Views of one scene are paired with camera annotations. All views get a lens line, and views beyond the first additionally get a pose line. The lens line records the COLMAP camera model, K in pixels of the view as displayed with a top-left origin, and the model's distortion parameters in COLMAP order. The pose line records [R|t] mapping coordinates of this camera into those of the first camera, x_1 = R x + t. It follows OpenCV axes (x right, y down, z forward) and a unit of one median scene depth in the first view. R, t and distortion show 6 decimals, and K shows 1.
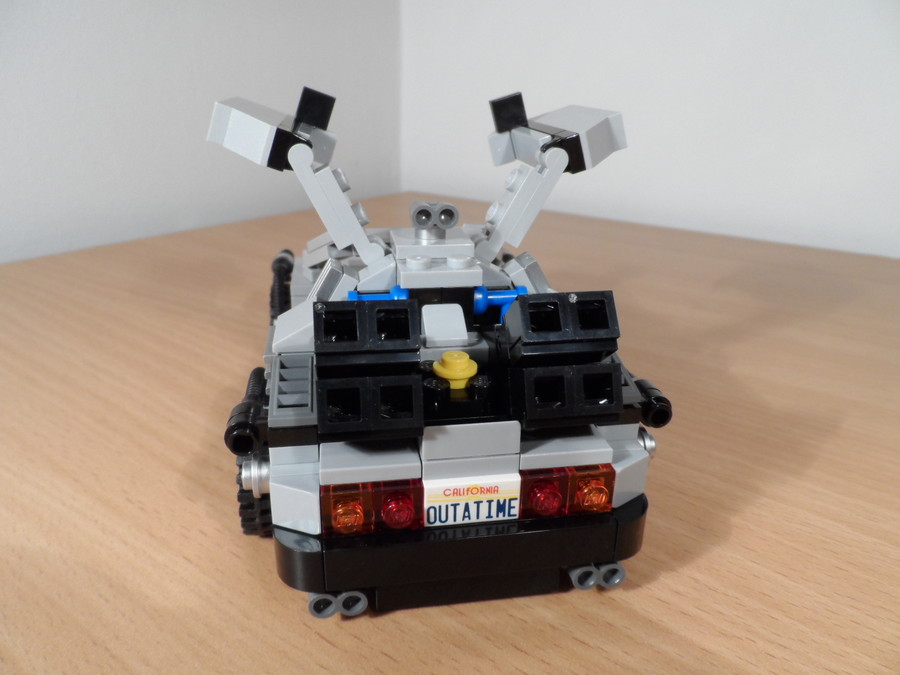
lens RADIAL K [[682.1, 0, 450.0], [0, 682.1, 337.5], [0, 0, 1]] dist [-0.012919, -0.006490]
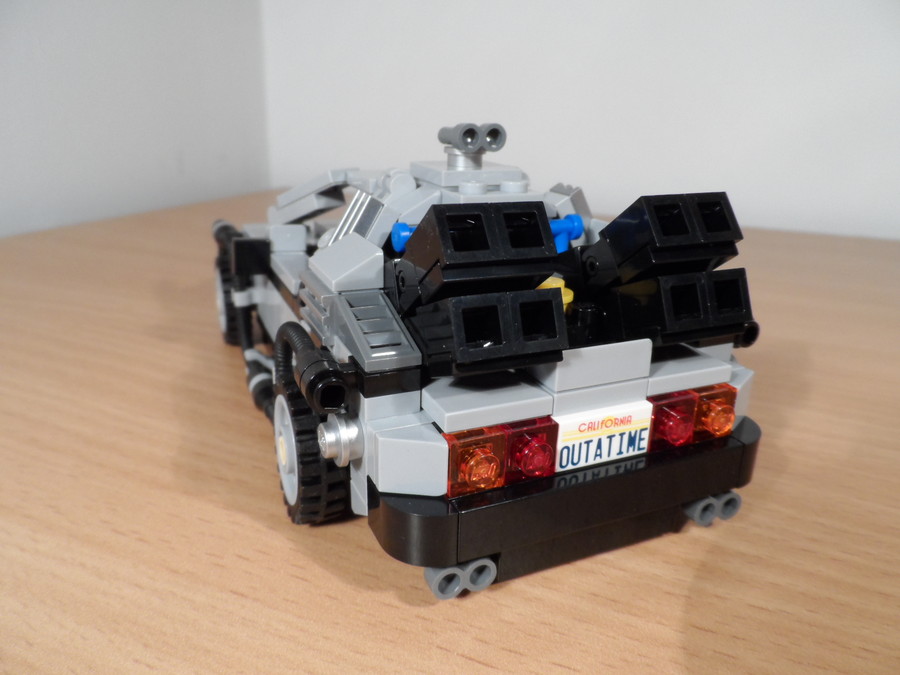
lens RADIAL K [[687.8, 0, 450.0], [0, 687.8, 337.5], [0, 0, 1]] dist [-0.034925, -0.000462]
pose [[0.969471, -0.075696, 0.233229, -0.353575], [0.080455, 0.996698, -0.010948, 0.107425], [-0.231630, 0.029378, 0.972360, 0.186426]]
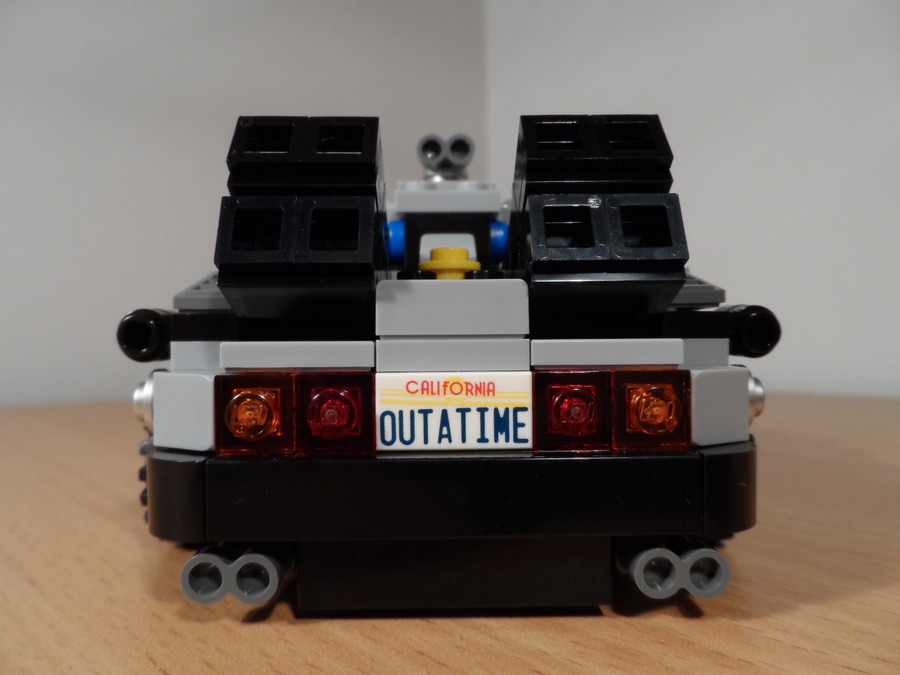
lens RADIAL K [[682.1, 0, 450.0], [0, 682.1, 337.5], [0, 0, 1]] dist [-0.012919, -0.006490]
pose [[0.987632, -0.027676, -0.154328, 0.127104], [-0.031850, 0.928363, -0.370307, 0.409602], [0.153521, 0.370642, 0.916000, 0.401215]]
